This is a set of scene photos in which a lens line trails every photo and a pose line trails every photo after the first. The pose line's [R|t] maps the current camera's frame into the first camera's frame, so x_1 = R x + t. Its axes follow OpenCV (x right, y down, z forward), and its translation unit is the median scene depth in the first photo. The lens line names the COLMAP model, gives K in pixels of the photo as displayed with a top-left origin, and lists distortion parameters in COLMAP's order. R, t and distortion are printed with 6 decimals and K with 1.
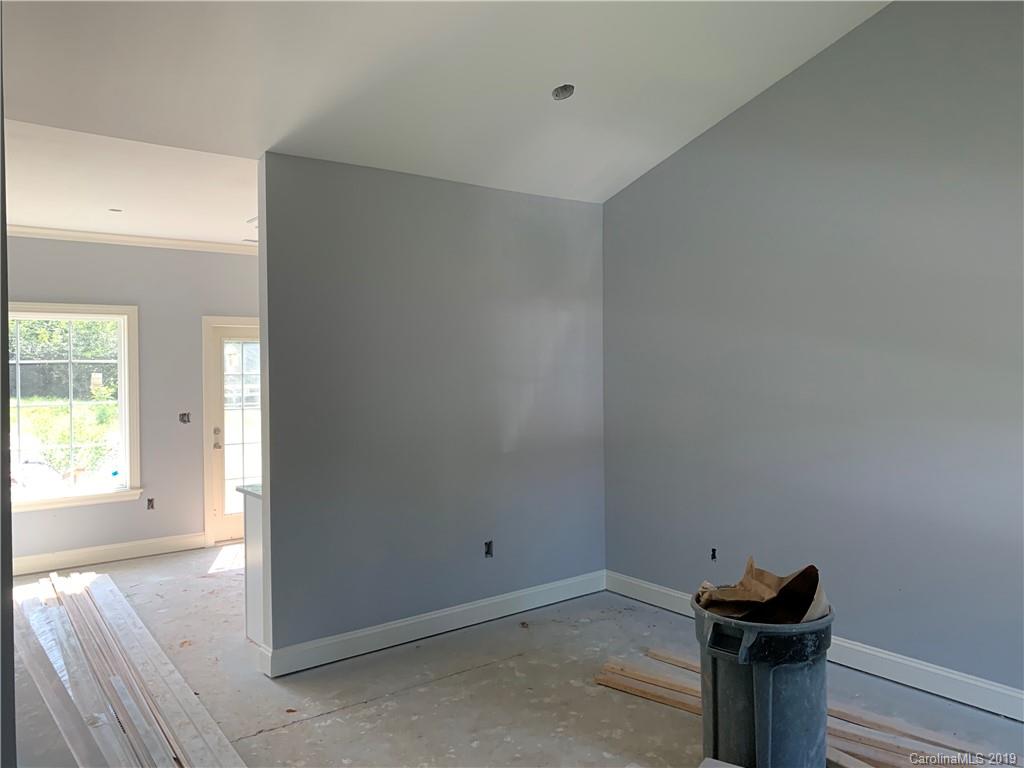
lens RADIAL K [[786.1, 0, 511.2], [0, 786.1, 371.0], [0, 0, 1]] dist [0.028024, -0.026373]
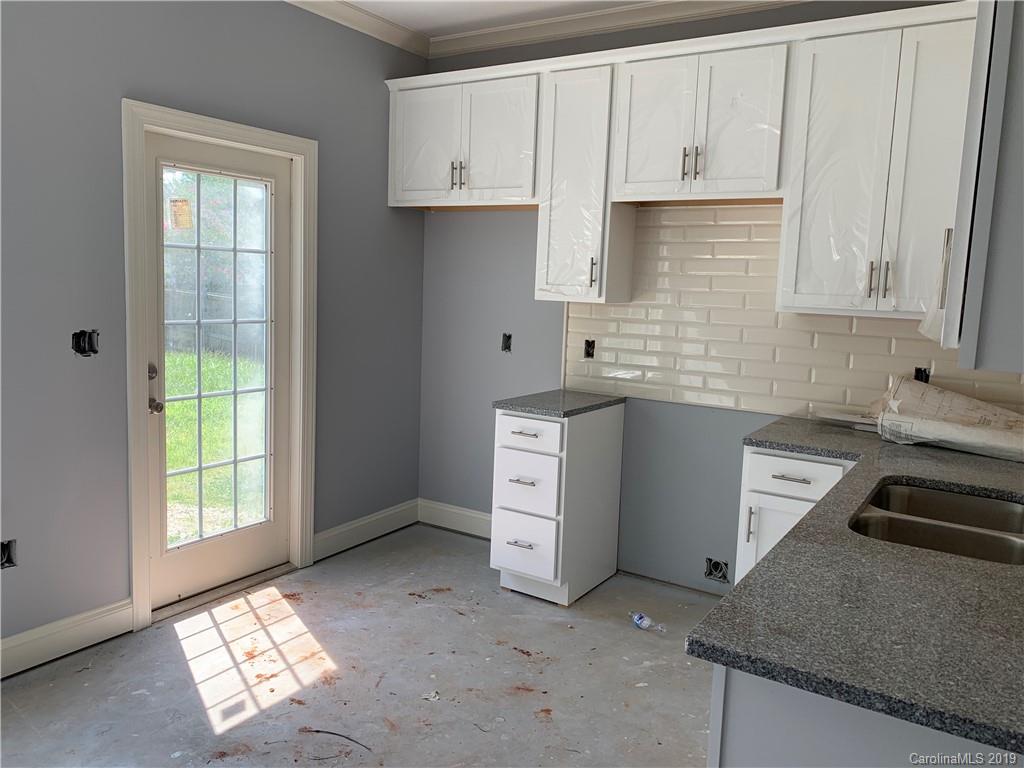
lens RADIAL K [[786.1, 0, 511.2], [0, 786.1, 371.0], [0, 0, 1]] dist [0.028024, -0.026373]
pose [[0.944175, 0.008264, 0.329340, -0.582947], [-0.044967, 0.993562, 0.103983, 0.035712], [-0.326361, -0.112987, 0.938468, 0.918299]]
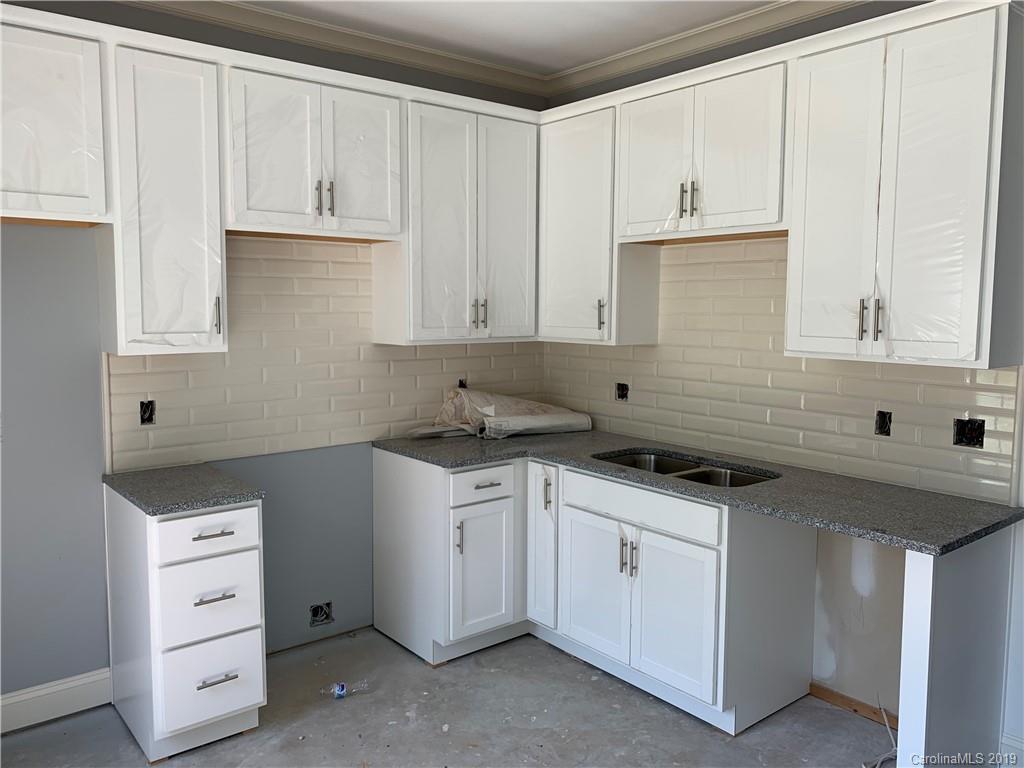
lens RADIAL K [[786.1, 0, 511.2], [0, 786.1, 371.0], [0, 0, 1]] dist [0.028024, -0.026373]
pose [[-0.023432, -0.076358, 0.996805, -0.921602], [0.005905, 0.997051, 0.076516, 0.010711], [-0.999708, 0.007679, -0.022912, 1.470530]]
